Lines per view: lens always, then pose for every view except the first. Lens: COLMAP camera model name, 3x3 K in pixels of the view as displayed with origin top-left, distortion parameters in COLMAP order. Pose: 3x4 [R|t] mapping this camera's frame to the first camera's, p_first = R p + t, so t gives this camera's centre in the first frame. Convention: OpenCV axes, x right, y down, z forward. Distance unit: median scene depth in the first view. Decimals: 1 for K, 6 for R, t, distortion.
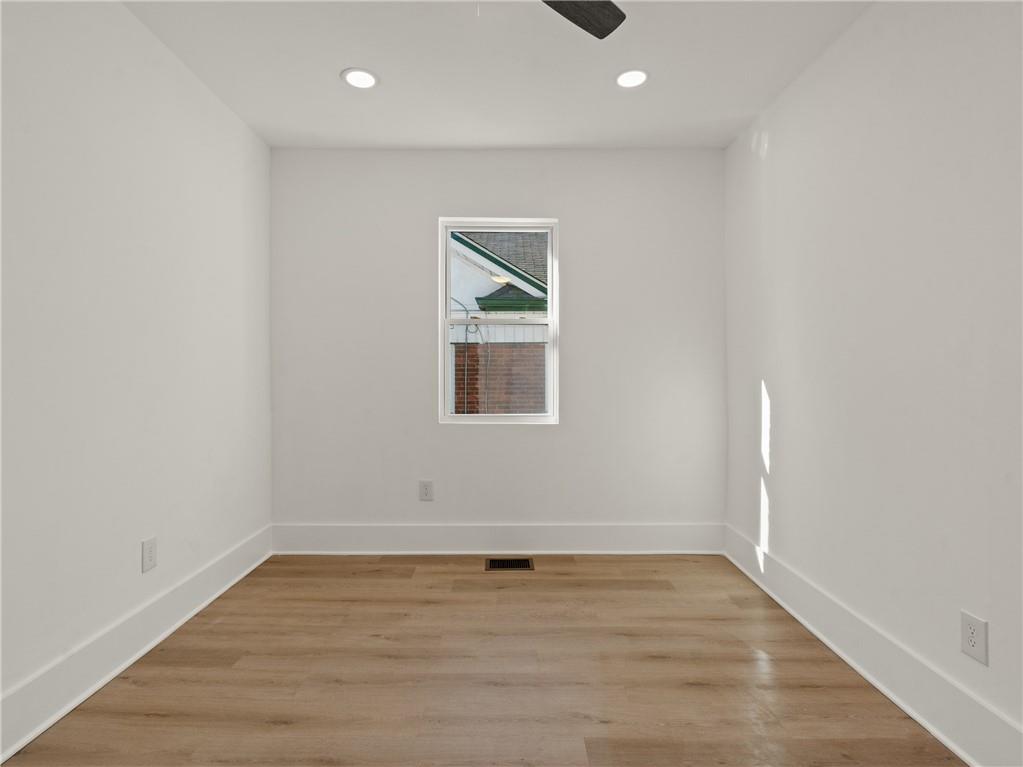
lens RADIAL K [[519.2, 0, 512.4], [0, 519.2, 378.0], [0, 0, 1]] dist [-0.006986, 0.003709]
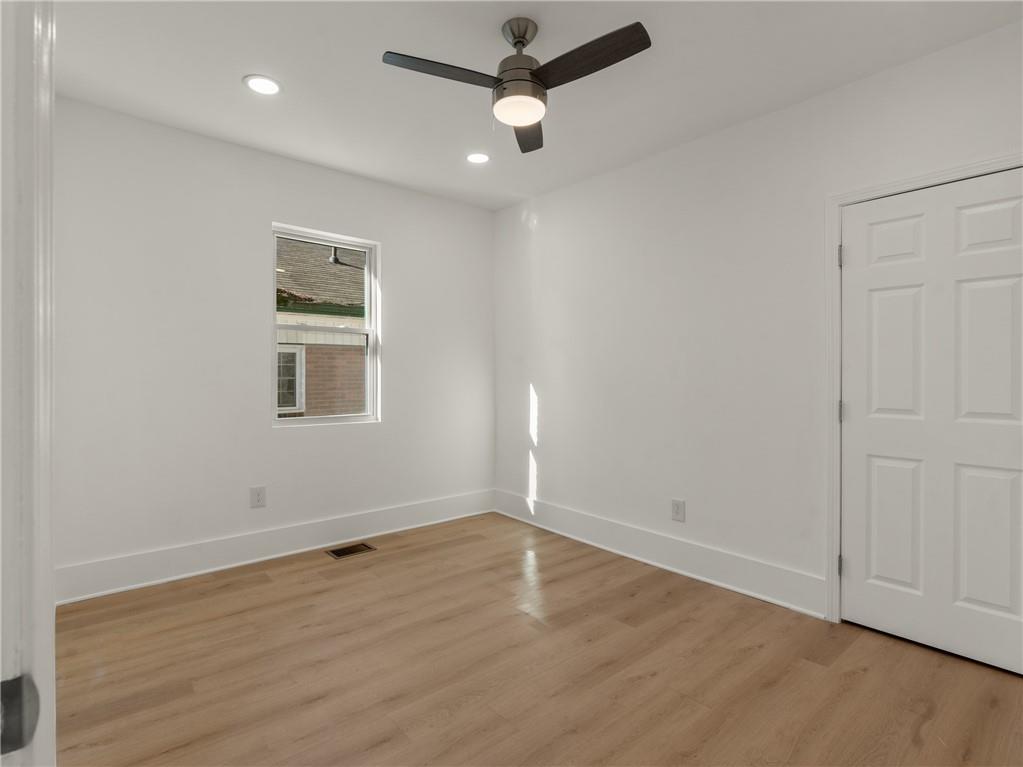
lens RADIAL K [[519.2, 0, 512.4], [0, 519.2, 378.0], [0, 0, 1]] dist [-0.006986, 0.003709]
pose [[0.756581, -0.000566, 0.653900, -0.515610], [-0.003365, 0.999983, 0.004758, -0.017013], [-0.653892, -0.005800, 0.756566, -0.066133]]
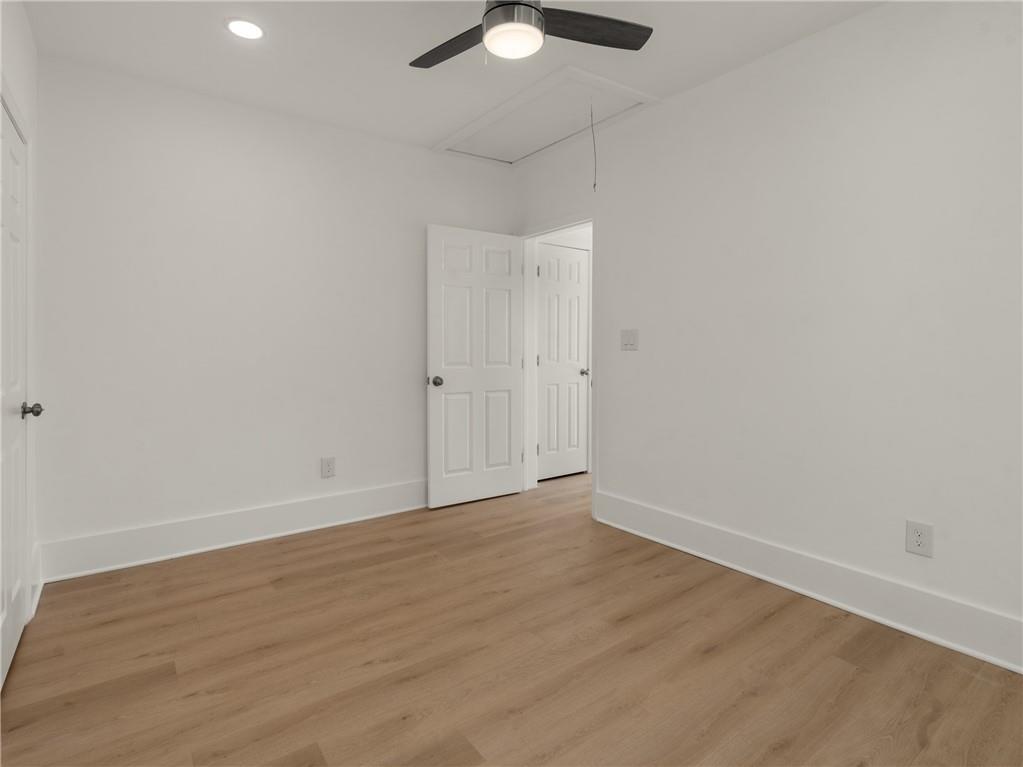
lens RADIAL K [[519.2, 0, 512.4], [0, 519.2, 378.0], [0, 0, 1]] dist [-0.006986, 0.003709]
pose [[-0.802534, 0.034647, -0.595600, 0.354090], [-0.002313, 0.998124, 0.061179, -0.010979], [0.596602, 0.050476, -0.800948, 0.992635]]
